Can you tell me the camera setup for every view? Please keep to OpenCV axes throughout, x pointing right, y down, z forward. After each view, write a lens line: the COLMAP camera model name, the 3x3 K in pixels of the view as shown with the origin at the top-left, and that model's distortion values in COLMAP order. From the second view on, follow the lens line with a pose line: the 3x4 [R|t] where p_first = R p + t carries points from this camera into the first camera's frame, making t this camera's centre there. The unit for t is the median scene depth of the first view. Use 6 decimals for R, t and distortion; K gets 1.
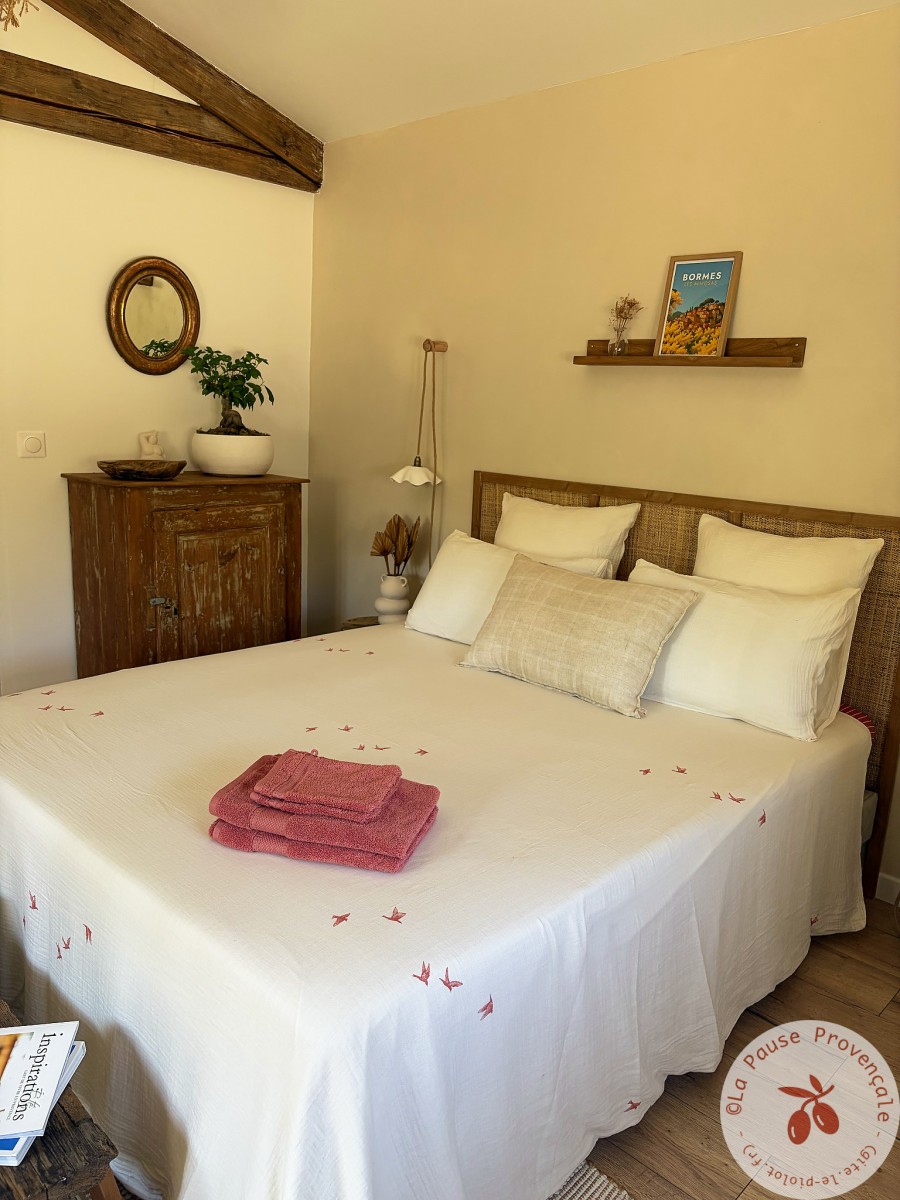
lens RADIAL K [[892.3, 0, 450.0], [0, 892.3, 606.8], [0, 0, 1]] dist [0.048005, -0.038170]
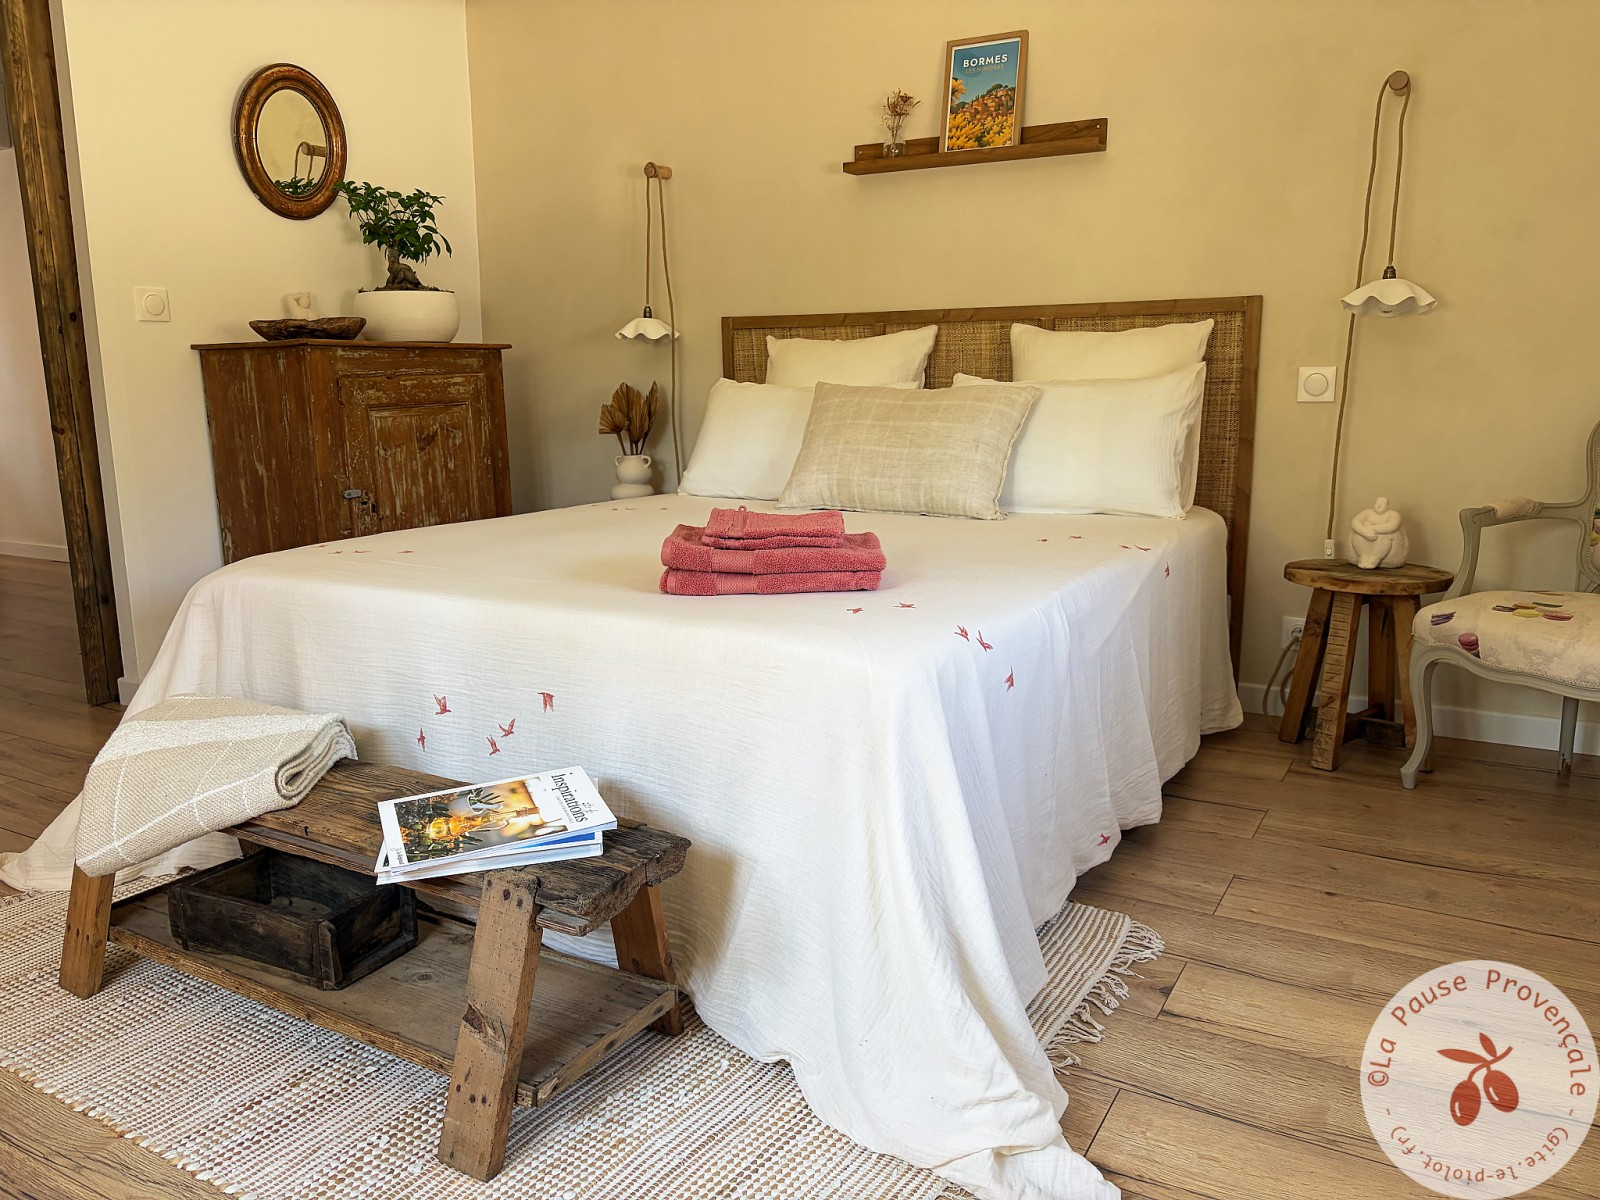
lens RADIAL K [[1189.8, 0, 799.1], [0, 1189.8, 586.1], [0, 0, 1]] dist [0.048005, -0.038170]
pose [[0.970962, -0.101016, 0.216863, -0.197987], [0.107718, 0.993995, -0.019275, 0.146630], [-0.213613, 0.042075, 0.976012, -0.105081]]
